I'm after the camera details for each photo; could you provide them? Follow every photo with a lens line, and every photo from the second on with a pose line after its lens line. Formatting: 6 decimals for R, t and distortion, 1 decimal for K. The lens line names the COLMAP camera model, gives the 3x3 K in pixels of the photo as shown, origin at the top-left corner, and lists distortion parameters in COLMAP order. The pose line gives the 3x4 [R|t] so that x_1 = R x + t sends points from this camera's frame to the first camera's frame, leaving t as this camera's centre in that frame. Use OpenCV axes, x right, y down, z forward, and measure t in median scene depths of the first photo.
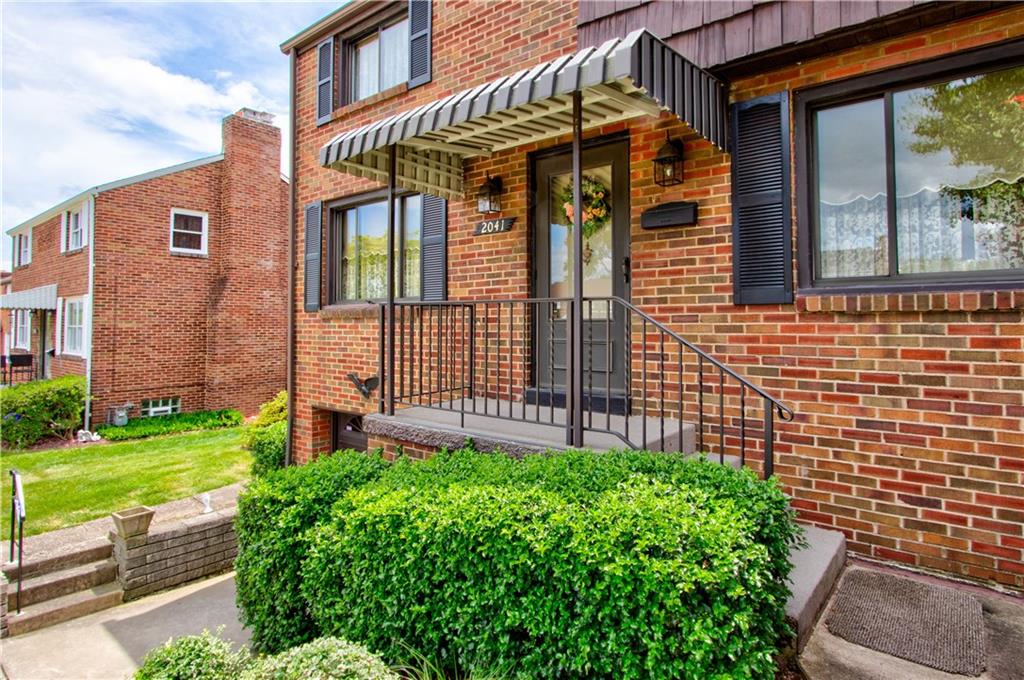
lens RADIAL K [[551.0, 0, 512.2], [0, 551.0, 306.6], [0, 0, 1]] dist [-0.003737, -0.000292]
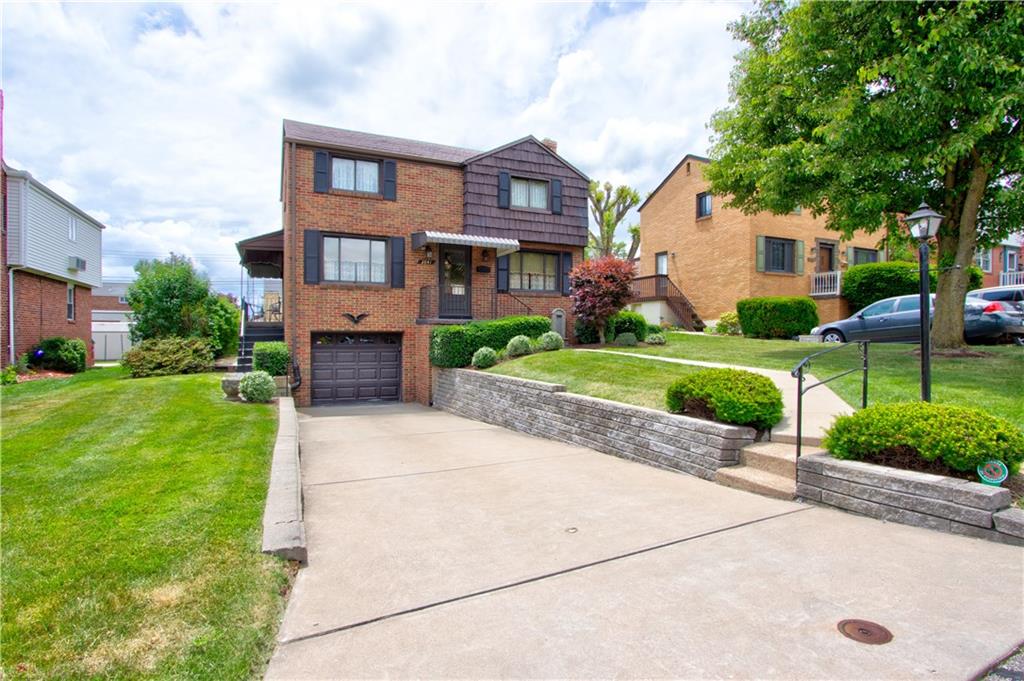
lens RADIAL K [[538.3, 0, 527.2], [0, 538.3, 339.1], [0, 0, 1]] dist [-0.004140, -0.000102]
pose [[0.435089, -0.004353, 0.900377, -2.042473], [-0.033211, 0.999230, 0.020879, 0.162625], [-0.899775, -0.038986, 0.434610, -0.653625]]
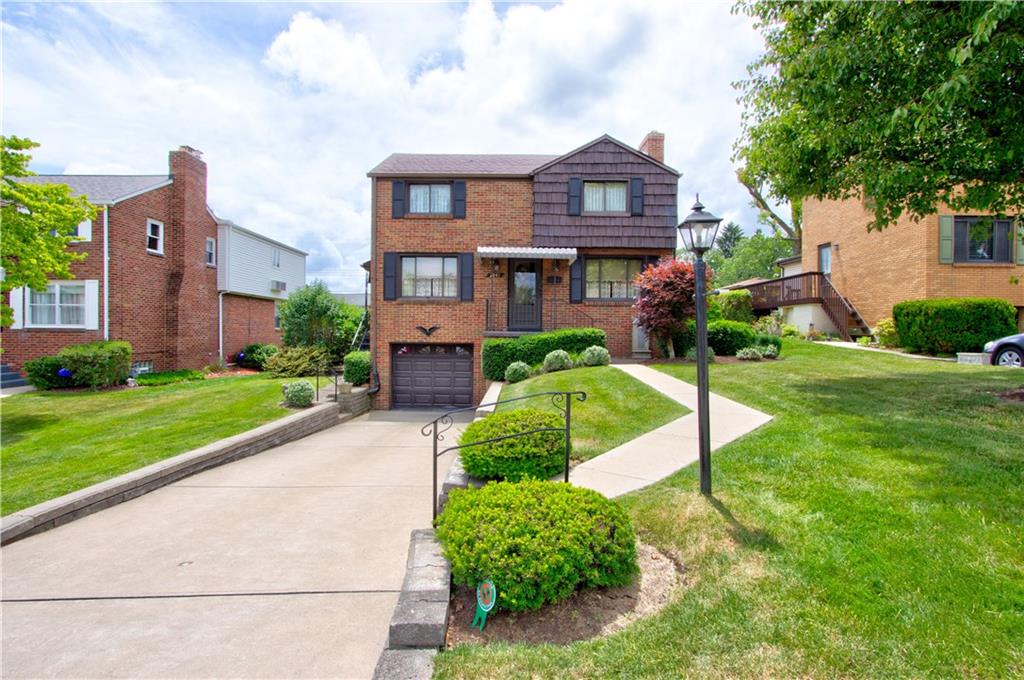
lens RADIAL K [[542.3, 0, 512.0], [0, 542.3, 340.0], [0, 0, 1]] dist [-0.004159, -0.000664]
pose [[0.776161, -0.001562, 0.630533, -1.568919], [-0.028268, 0.998905, 0.037271, 0.084009], [-0.629901, -0.046752, 0.775267, -1.193015]]
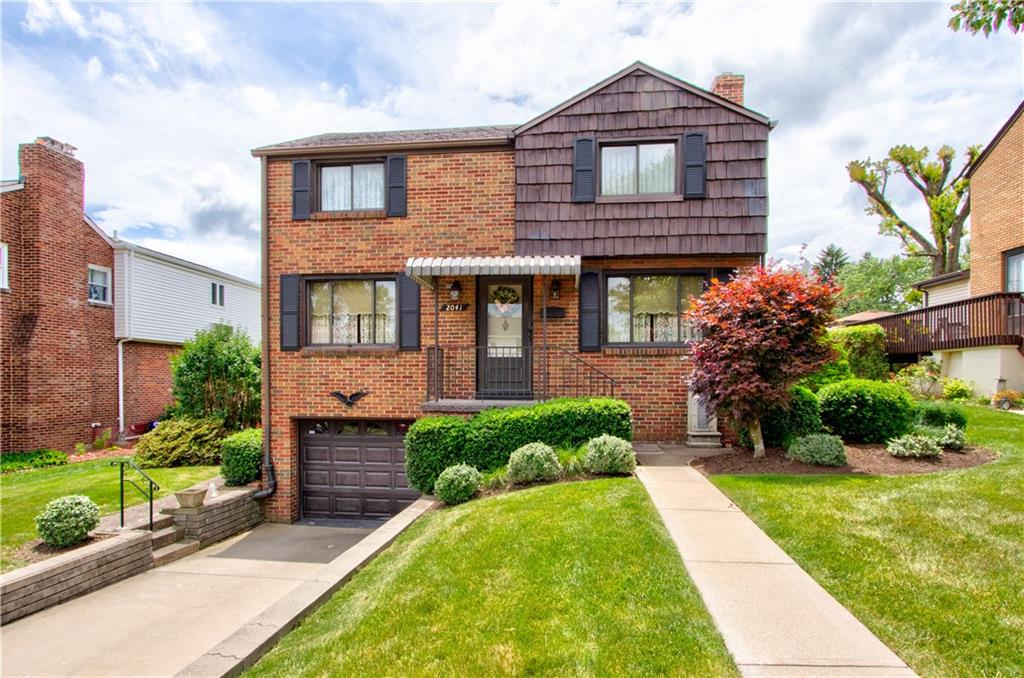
lens RADIAL K [[596.4, 0, 495.0], [0, 596.4, 383.6], [0, 0, 1]] dist [-0.002671, -0.000487]
pose [[0.850660, -0.002809, 0.525709, -0.826104], [-0.019148, 0.999157, 0.036322, 0.031158], [-0.525368, -0.040964, 0.849889, -0.677434]]
